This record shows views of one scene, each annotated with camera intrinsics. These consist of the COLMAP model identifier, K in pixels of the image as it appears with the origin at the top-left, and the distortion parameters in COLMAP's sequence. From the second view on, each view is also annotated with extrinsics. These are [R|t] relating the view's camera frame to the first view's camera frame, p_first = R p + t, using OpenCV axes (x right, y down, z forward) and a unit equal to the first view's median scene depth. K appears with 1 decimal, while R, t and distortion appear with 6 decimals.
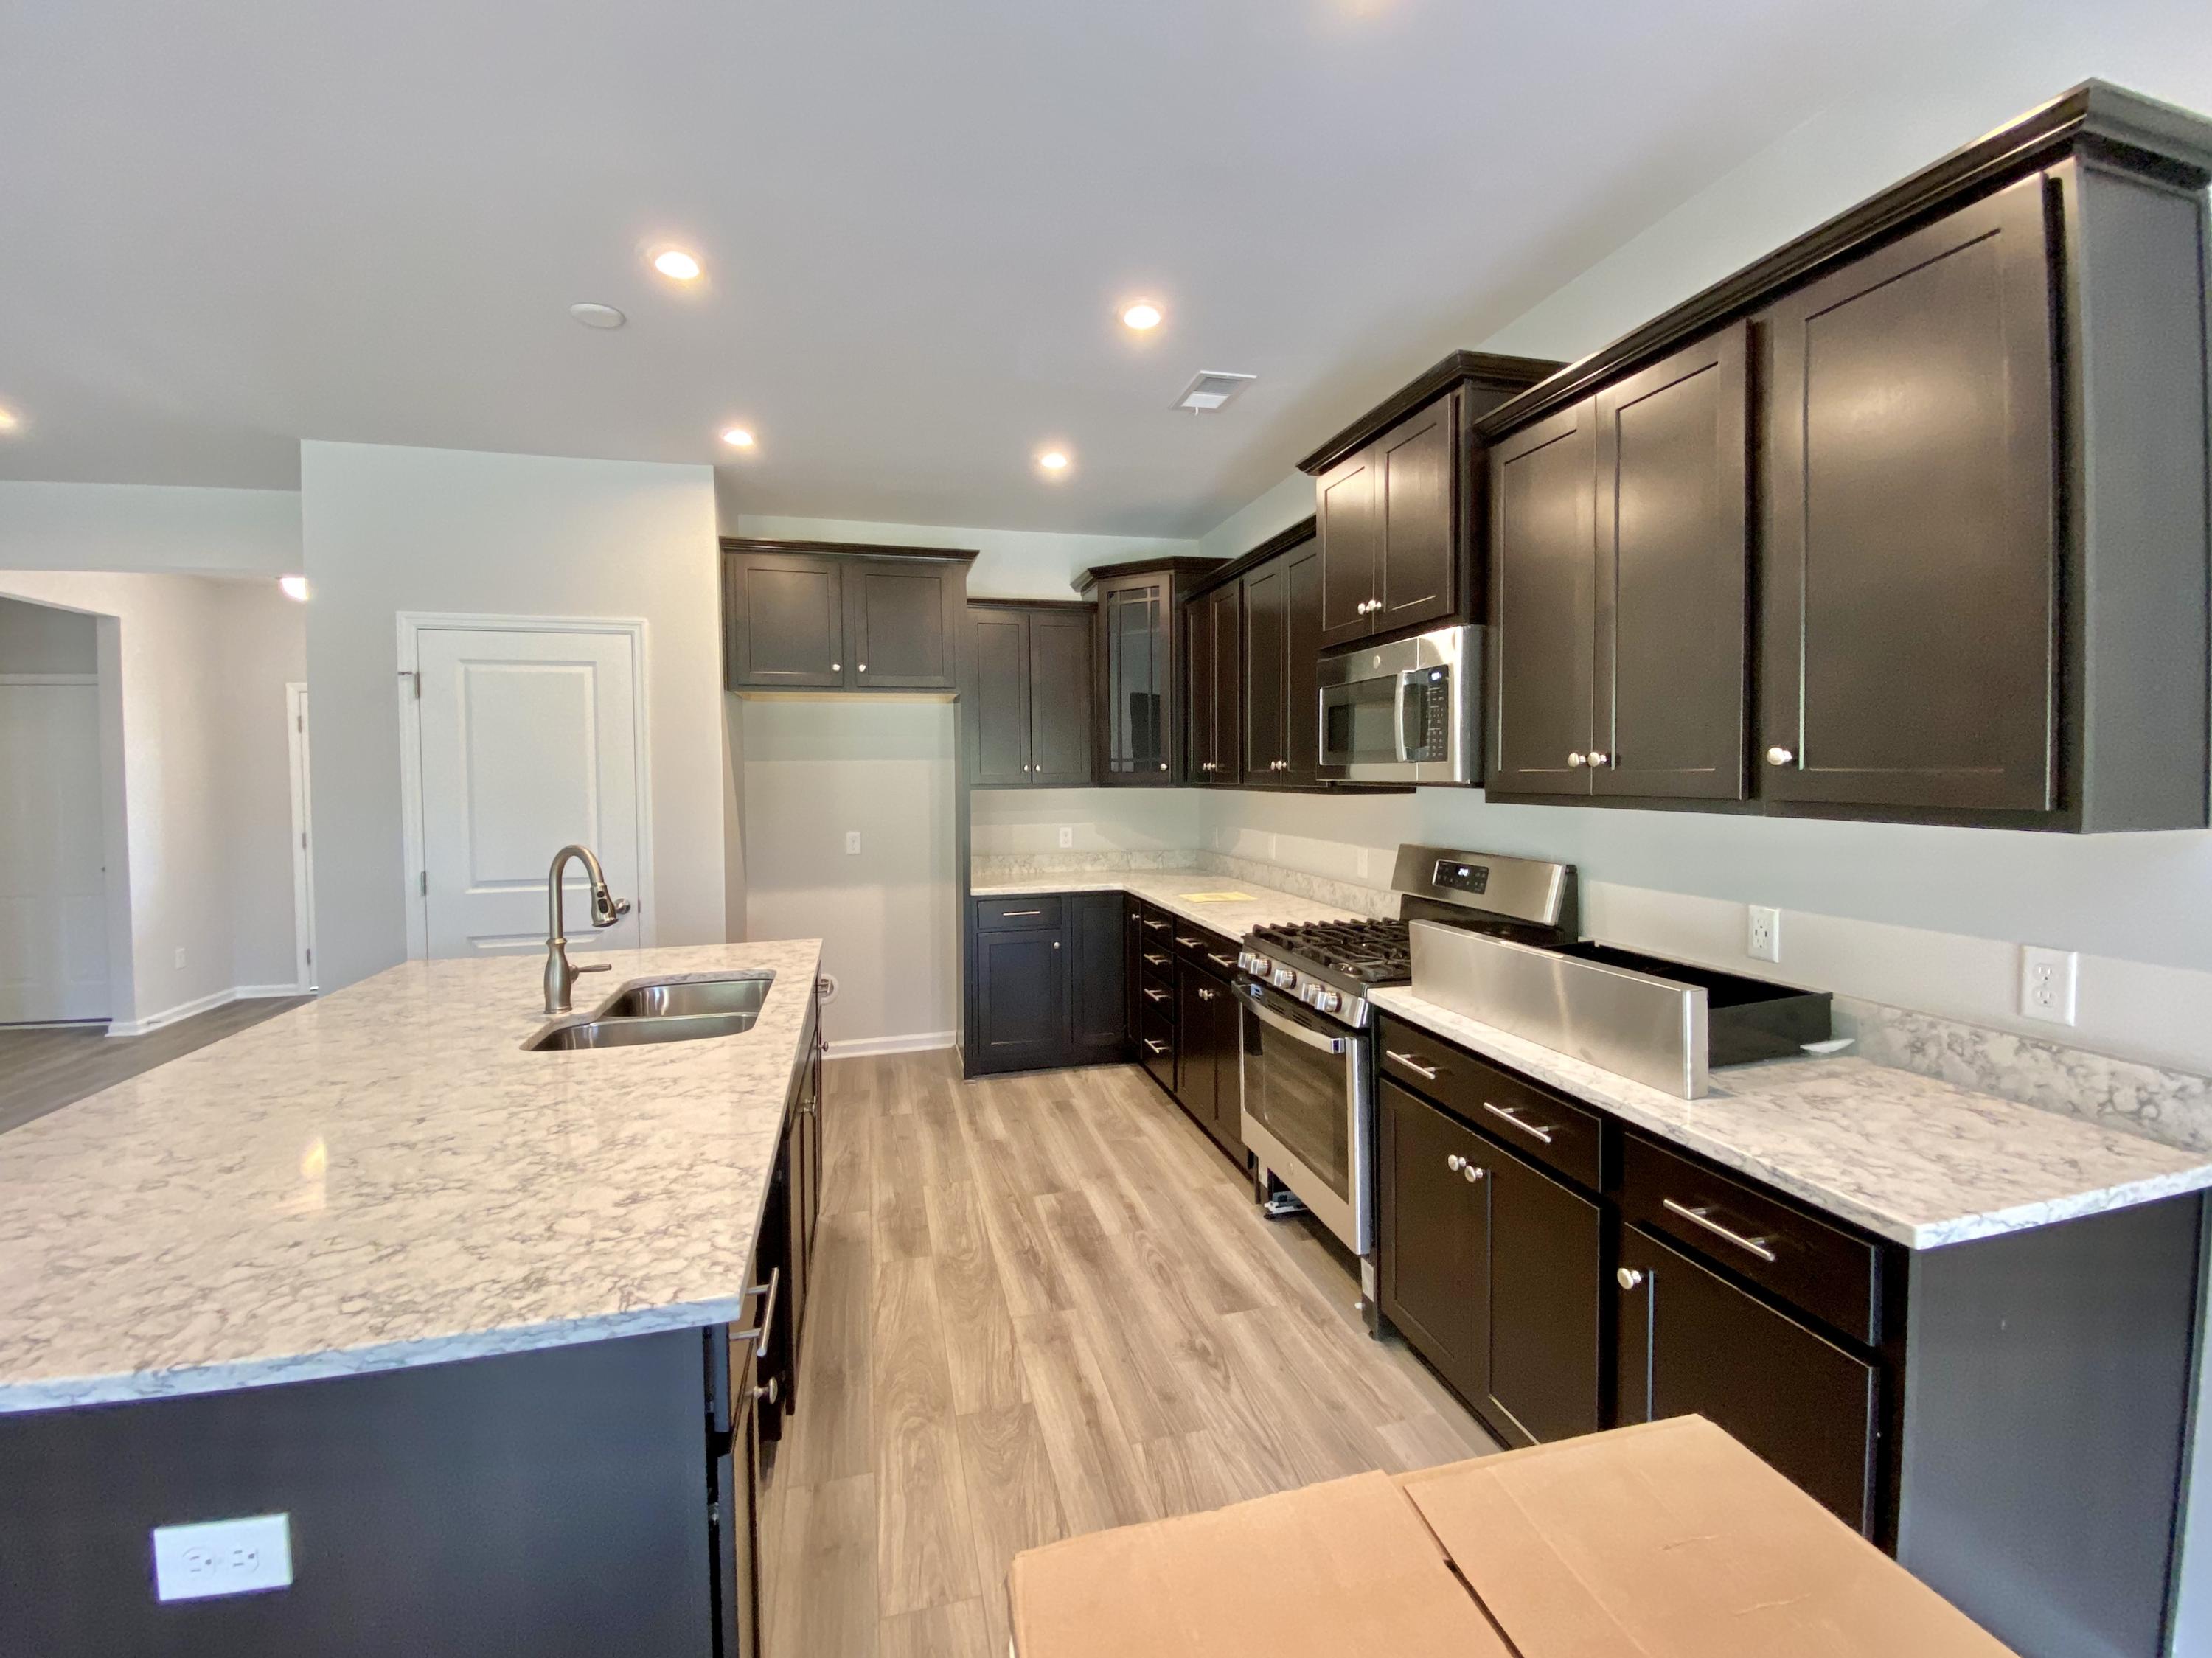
lens RADIAL K [[915.6, 0, 1100.6], [0, 915.6, 801.3], [0, 0, 1]] dist [0.014551, -0.015949]
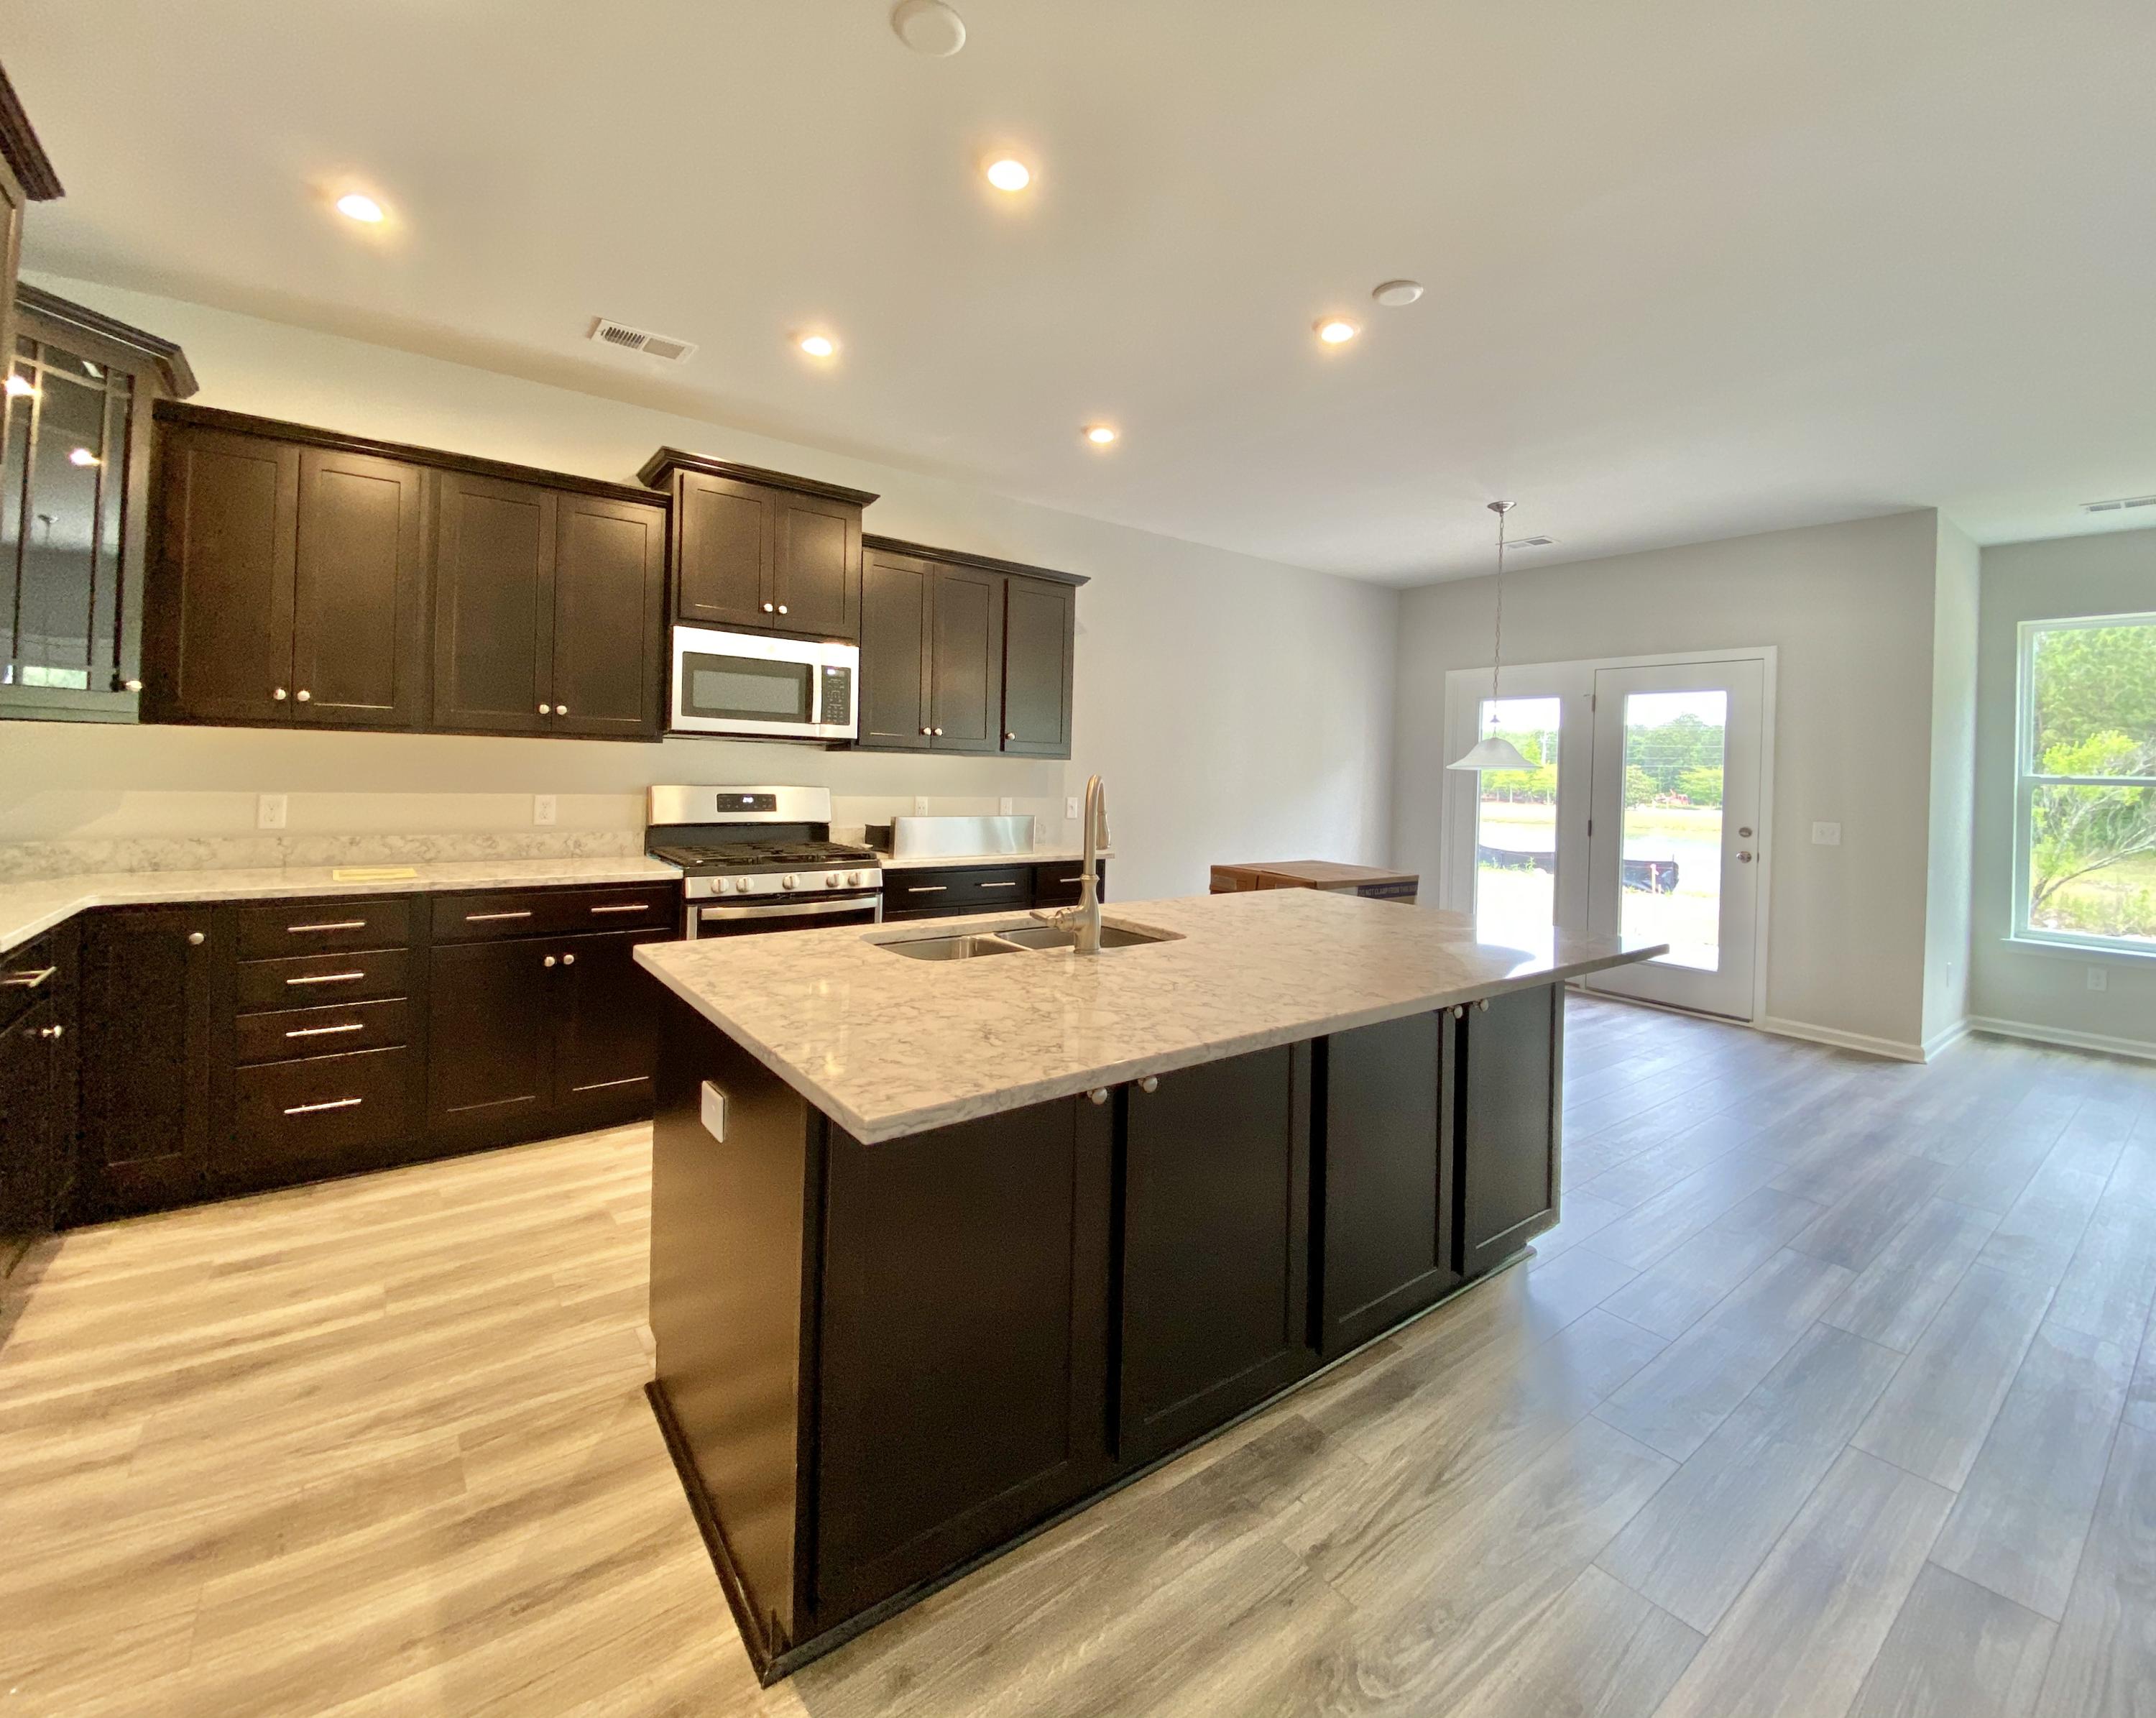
lens RADIAL K [[925.7, 0, 1096.2], [0, 925.7, 767.1], [0, 0, 1]] dist [0.014863, -0.000009]
pose [[-0.387068, 0.002613, 0.922048, -1.987022], [0.006924, 0.999976, 0.000073, 0.051801], [-0.922025, 0.006413, -0.387077, 1.826254]]
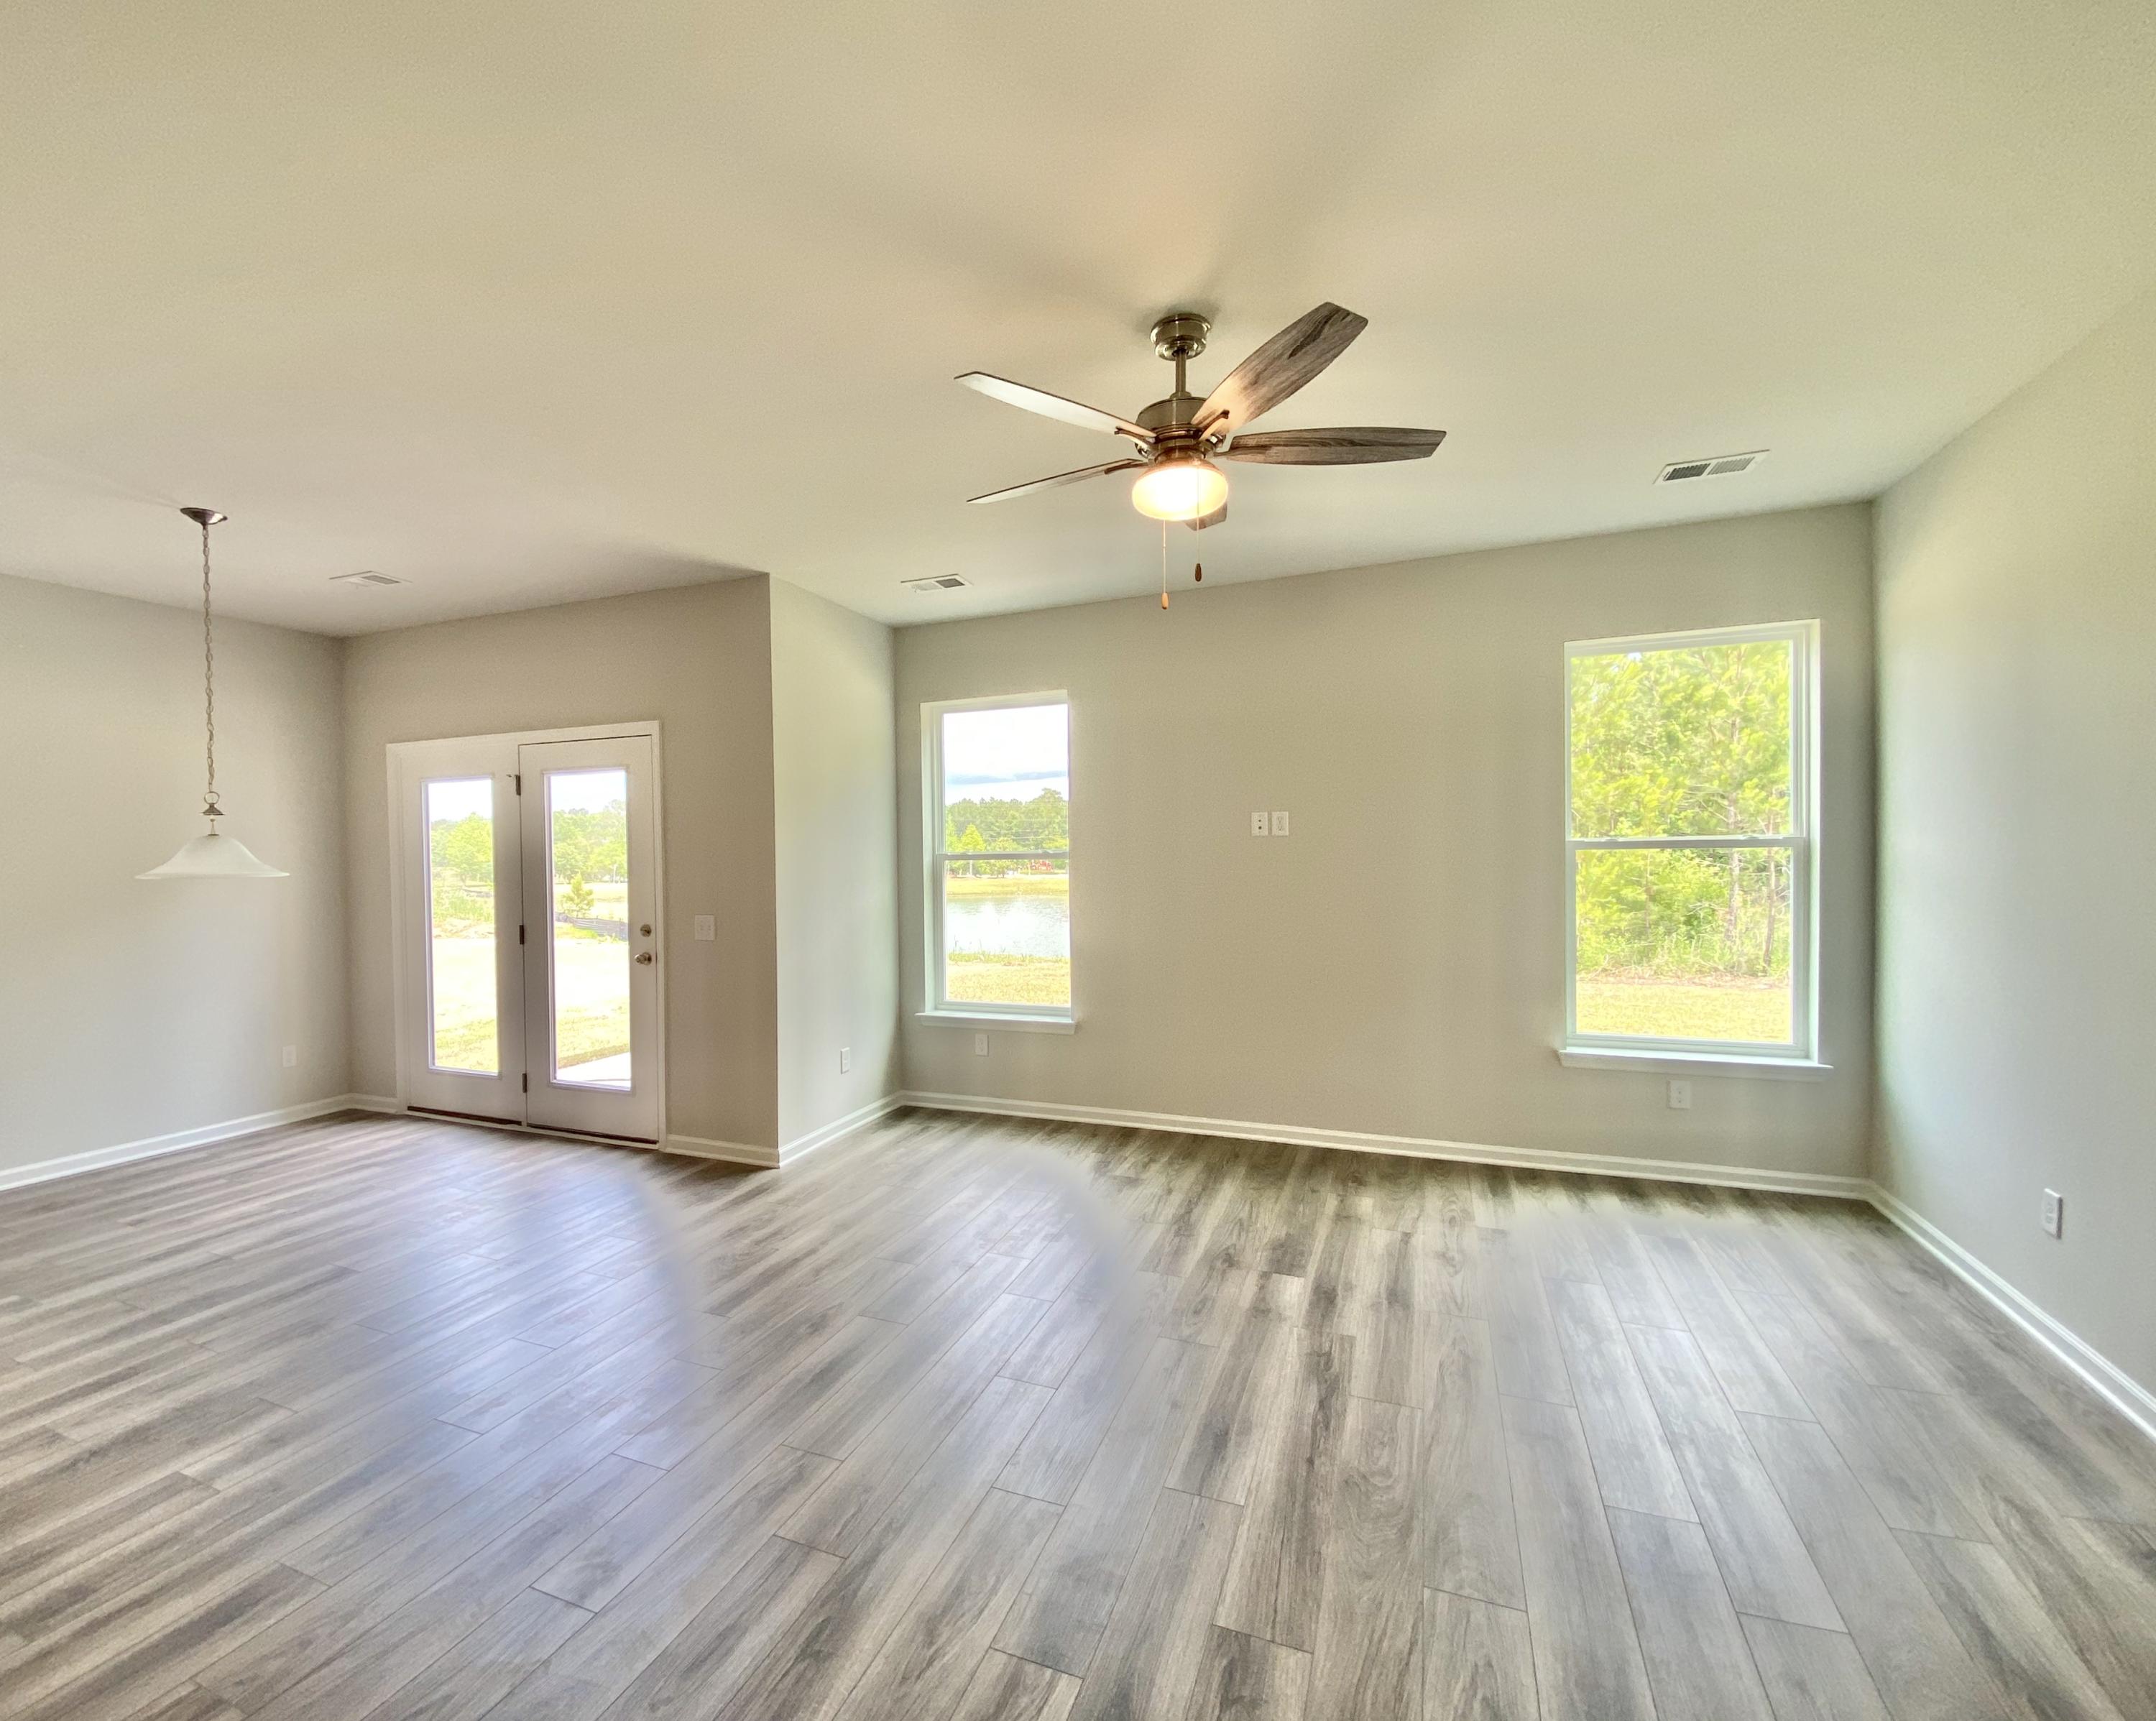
lens RADIAL K [[955.9, 0, 1027.6], [0, 955.9, 863.9], [0, 0, 1]] dist [0.014113, -0.000363]
pose [[-0.795008, 0.017237, 0.606354, -2.582496], [0.044678, 0.998545, 0.030194, 0.056677], [-0.604951, 0.051095, -0.794622, 0.075795]]
